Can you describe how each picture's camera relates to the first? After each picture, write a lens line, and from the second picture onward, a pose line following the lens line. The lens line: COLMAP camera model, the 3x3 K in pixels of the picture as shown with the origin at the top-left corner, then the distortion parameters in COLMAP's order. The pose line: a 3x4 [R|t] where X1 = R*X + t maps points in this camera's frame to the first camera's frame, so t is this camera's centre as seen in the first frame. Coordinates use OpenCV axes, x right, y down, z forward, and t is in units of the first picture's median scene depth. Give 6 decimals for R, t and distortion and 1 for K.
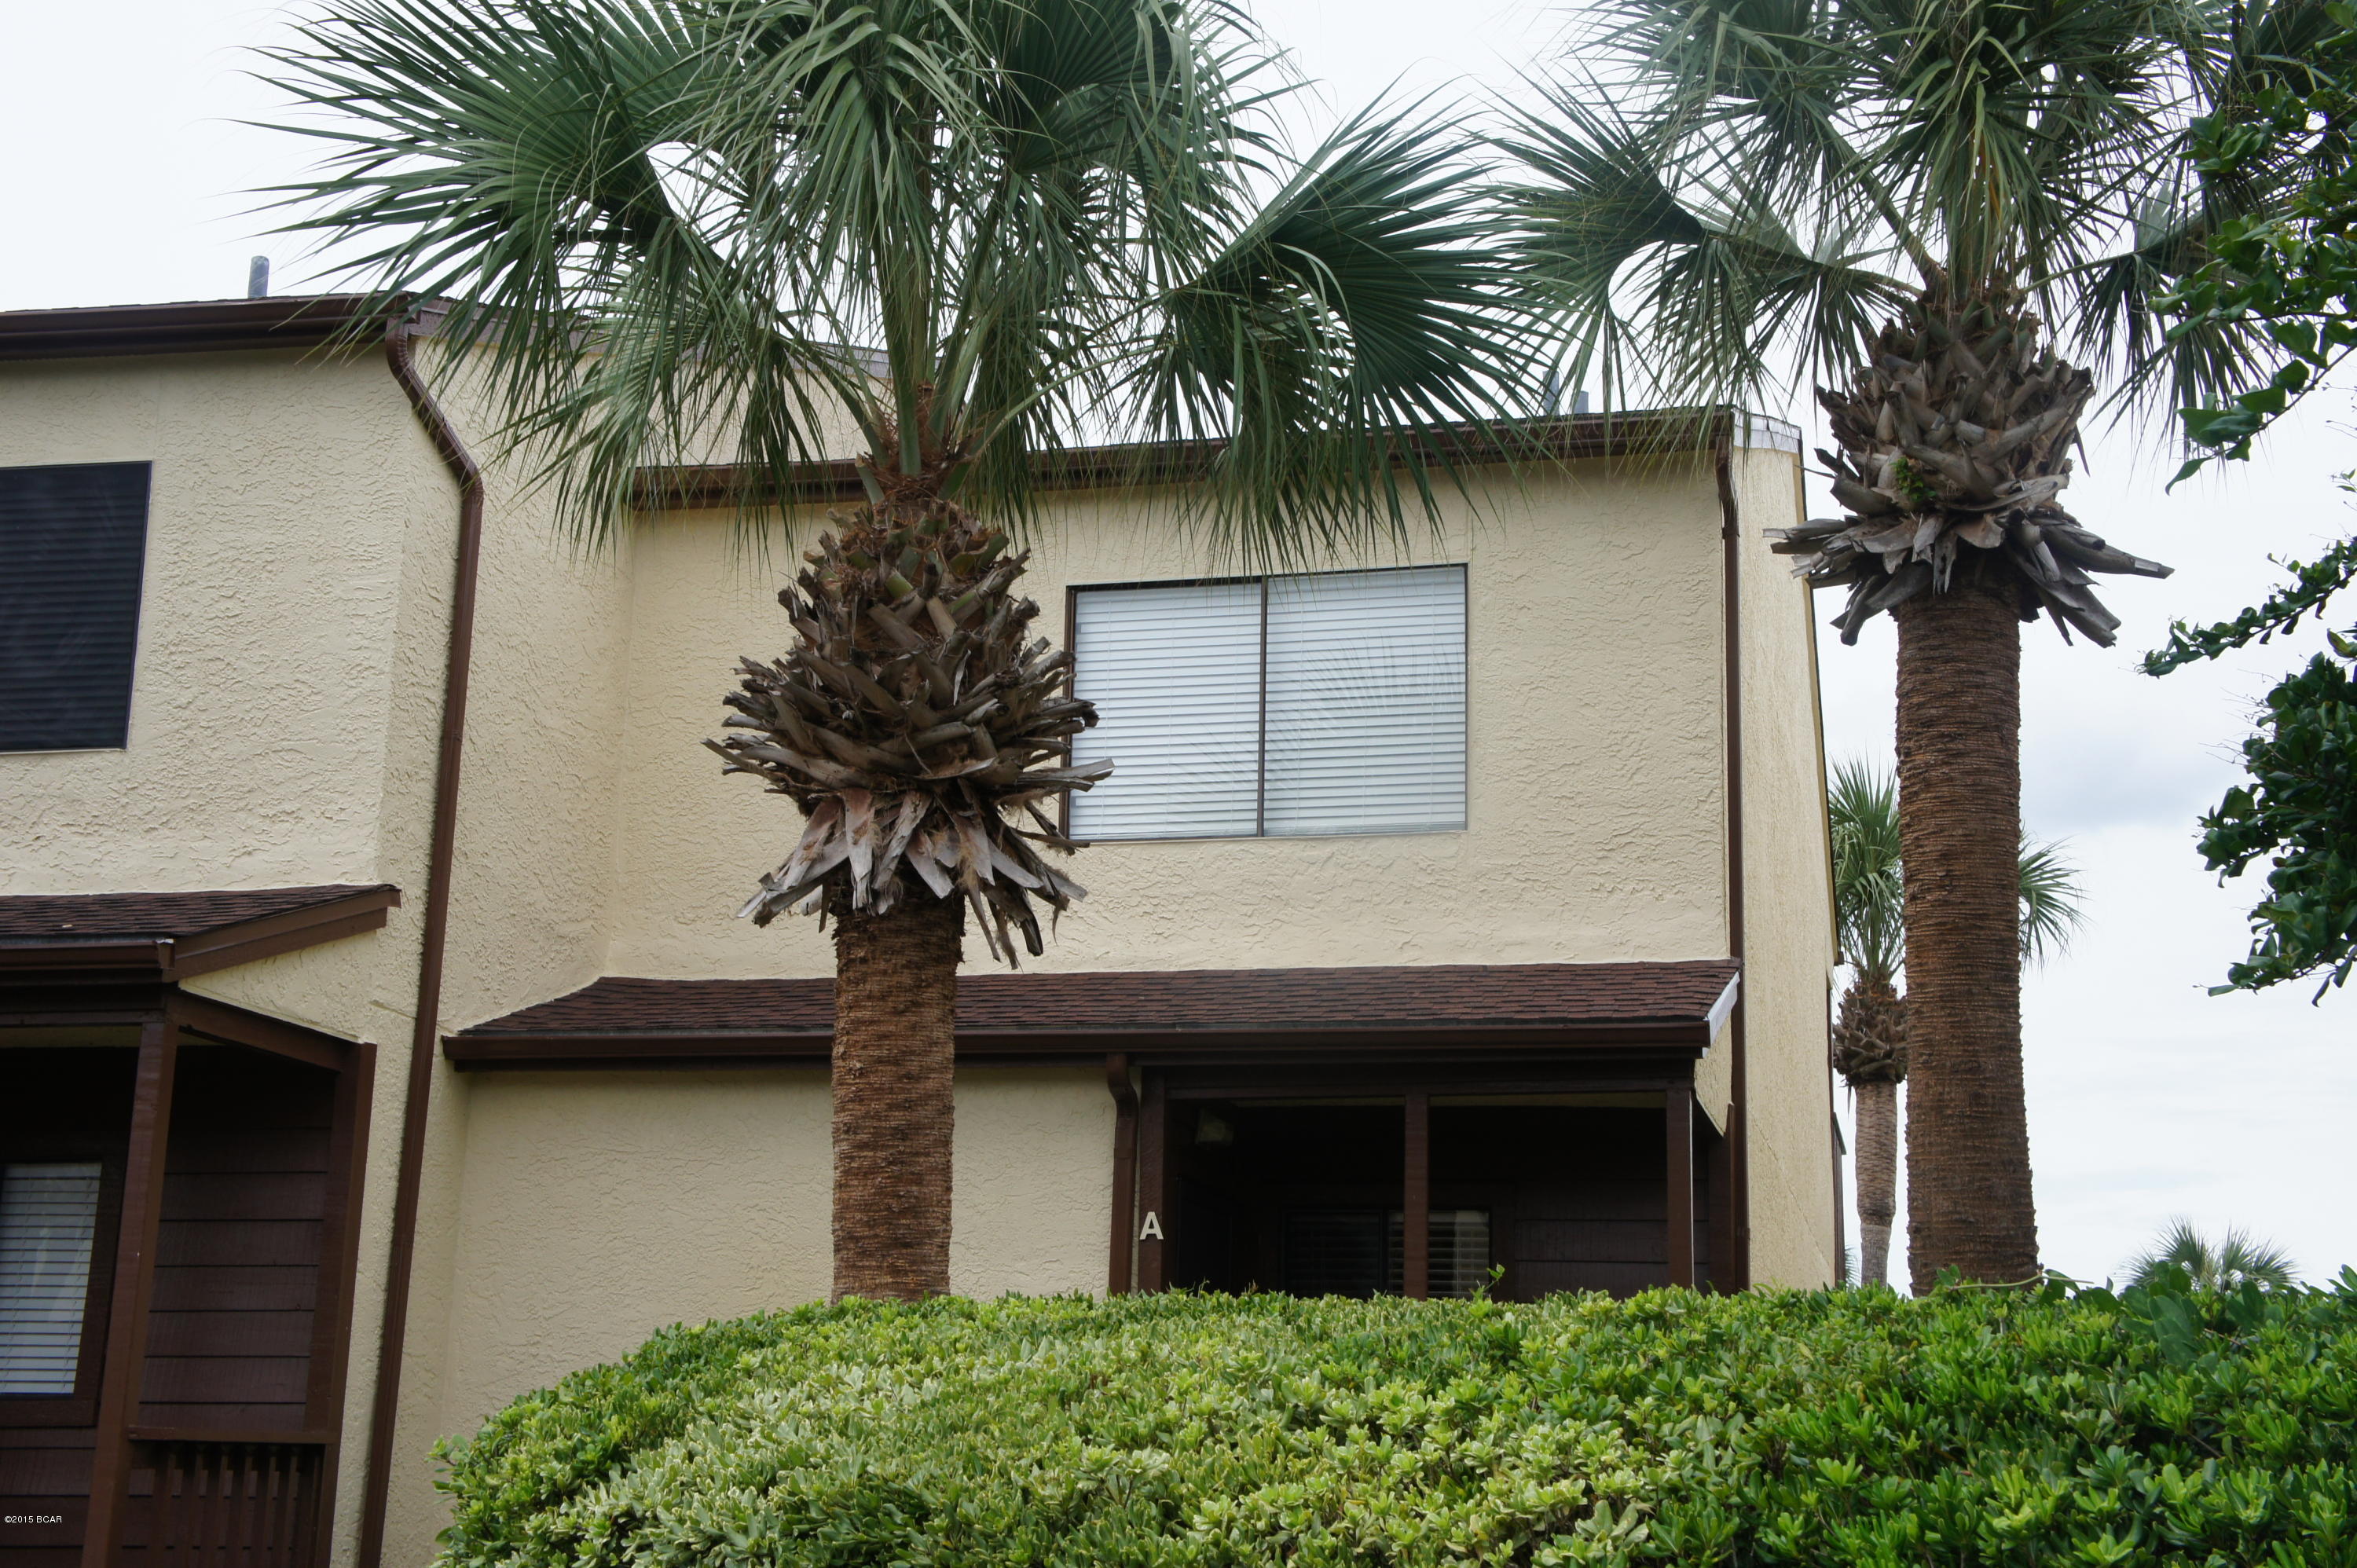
lens RADIAL K [[3175.8, 0, 1178.5], [0, 3175.8, 784.0], [0, 0, 1]] dist [0.145742, 0.029071]
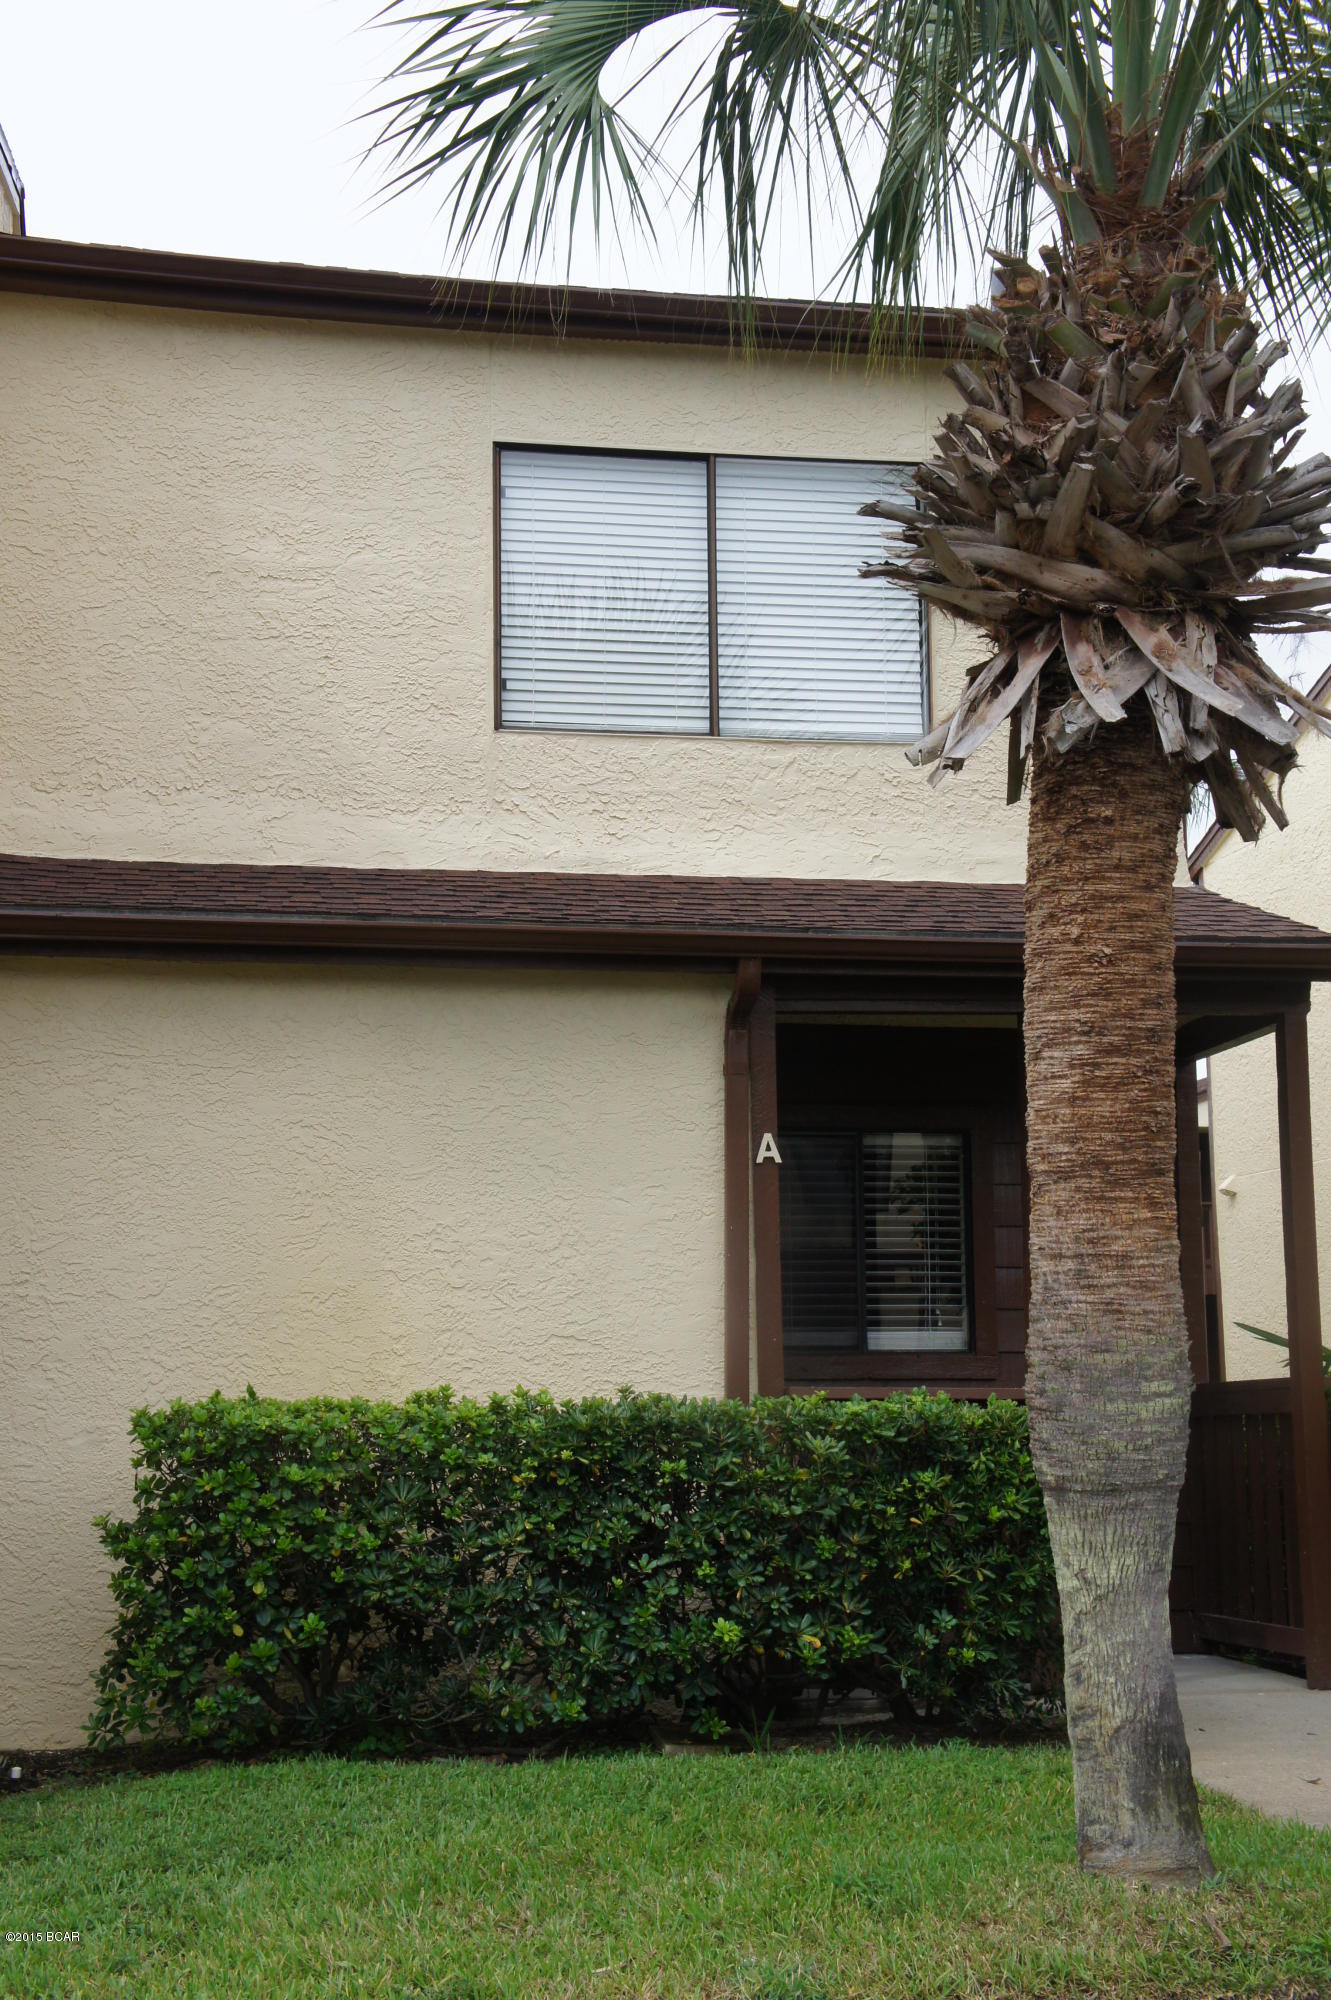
lens RADIAL K [[2695.0, 0, 665.5], [0, 2695.0, 1000.0], [0, 0, 1]] dist [0.145742, 0.029071]
pose [[0.906646, 0.028468, 0.420932, -0.327307], [-0.063599, 0.995542, 0.069656, 0.040463], [-0.417072, -0.089924, 0.904414, 0.288248]]
